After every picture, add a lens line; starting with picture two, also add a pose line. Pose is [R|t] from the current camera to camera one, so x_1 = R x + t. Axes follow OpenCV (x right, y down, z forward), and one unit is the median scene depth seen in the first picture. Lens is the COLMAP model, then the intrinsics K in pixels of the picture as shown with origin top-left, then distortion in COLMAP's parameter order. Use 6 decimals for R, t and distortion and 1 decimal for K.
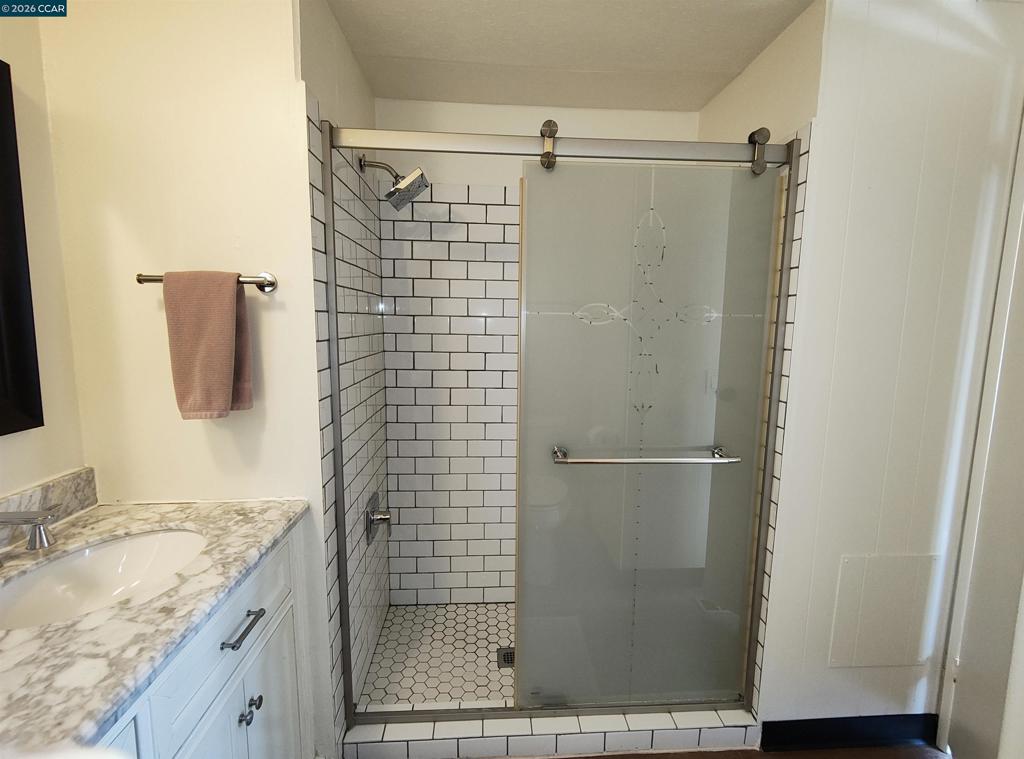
lens RADIAL K [[471.7, 0, 509.4], [0, 471.7, 378.7], [0, 0, 1]] dist [0.004290, 0.001246]
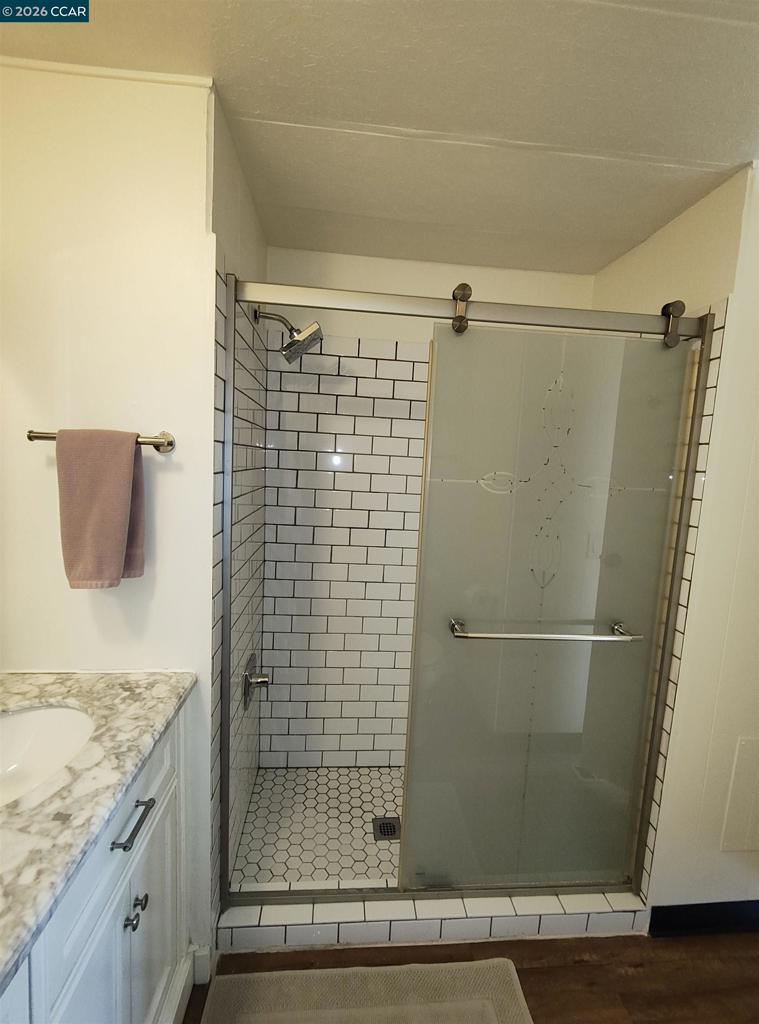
lens RADIAL K [[471.7, 0, 377.6], [0, 471.7, 514.6], [0, 0, 1]] dist [0.004290, 0.001246]
pose [[0.999066, 0.034408, 0.026145, -0.092663], [-0.034052, 0.999323, -0.013927, -0.051674], [-0.026607, 0.013024, 0.999561, 0.042578]]
